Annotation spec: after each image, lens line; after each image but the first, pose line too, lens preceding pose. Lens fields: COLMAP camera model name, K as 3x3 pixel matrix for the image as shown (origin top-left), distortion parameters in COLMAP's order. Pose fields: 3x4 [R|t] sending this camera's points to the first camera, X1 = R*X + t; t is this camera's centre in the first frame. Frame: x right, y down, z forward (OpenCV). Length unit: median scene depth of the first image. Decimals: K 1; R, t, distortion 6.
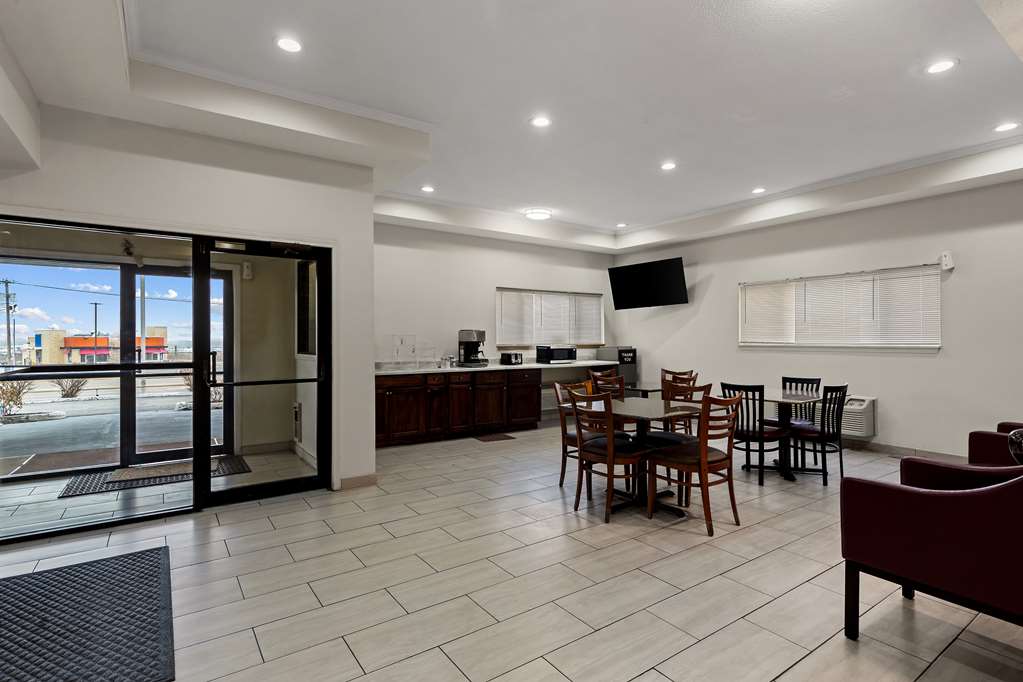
lens RADIAL K [[513.4, 0, 520.4], [0, 513.4, 345.0], [0, 0, 1]] dist [0.000143, -0.001685]
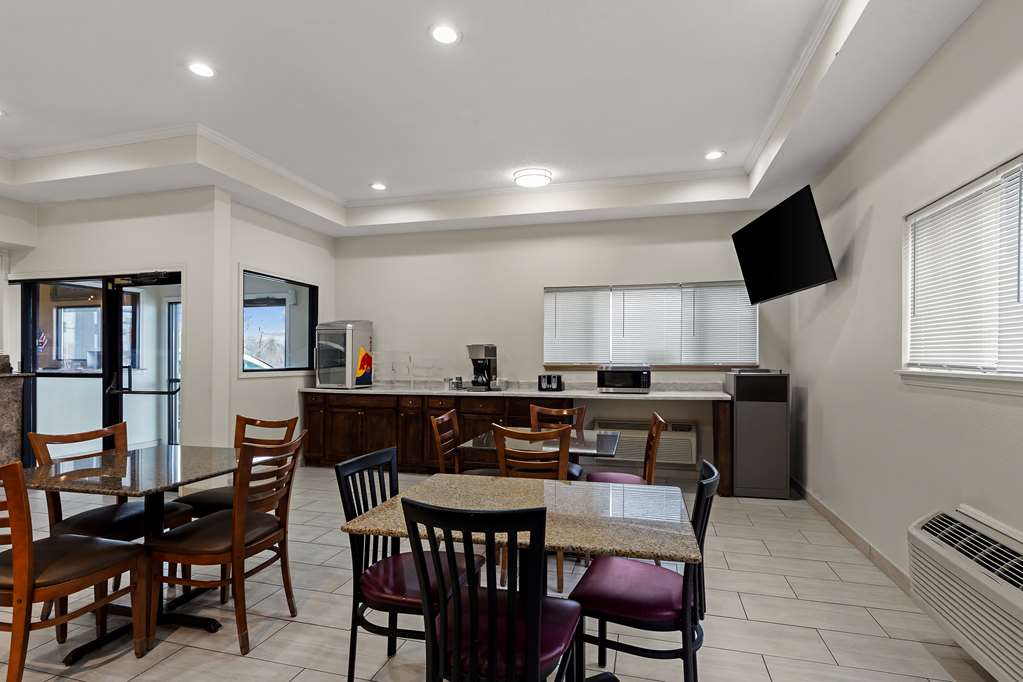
lens RADIAL K [[513.4, 0, 512.9], [0, 513.4, 351.5], [0, 0, 1]] dist [0.000143, -0.001685]
pose [[0.636266, -0.006085, -0.771446, 0.575395], [-0.011066, 0.999794, -0.017013, -0.005285], [0.771390, 0.019361, 0.636068, 0.543014]]
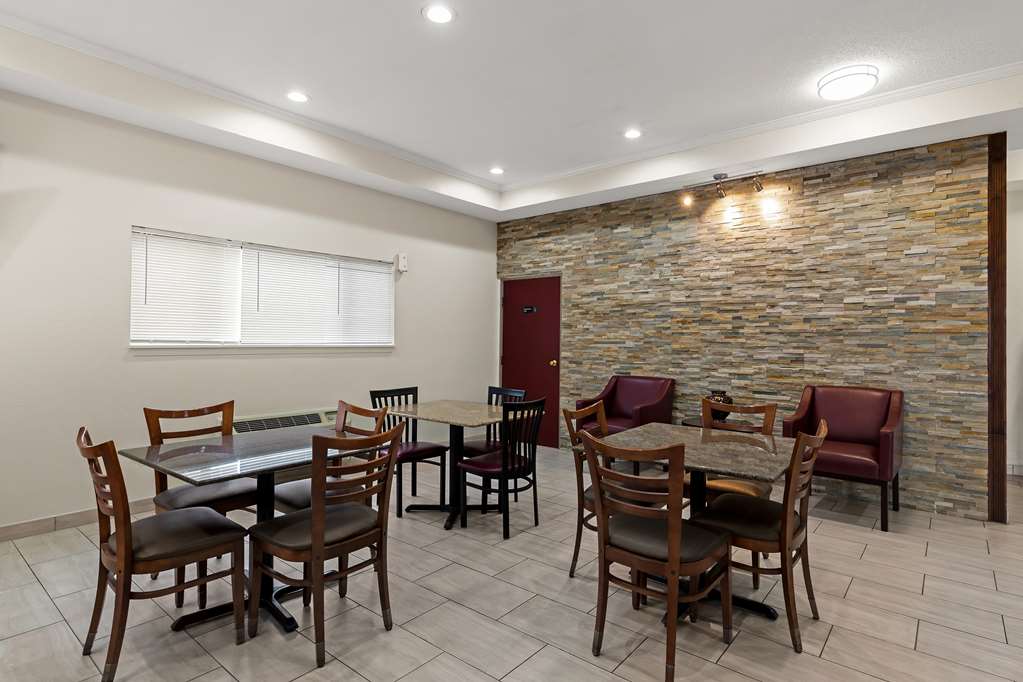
lens RADIAL K [[513.4, 0, 551.1], [0, 513.4, 334.8], [0, 0, 1]] dist [0.000143, -0.001685]
pose [[-0.262716, 0.008119, 0.964839, -0.197146], [-0.001592, 0.999960, -0.008848, -0.007200], [-0.964872, -0.003861, -0.262692, 0.798076]]
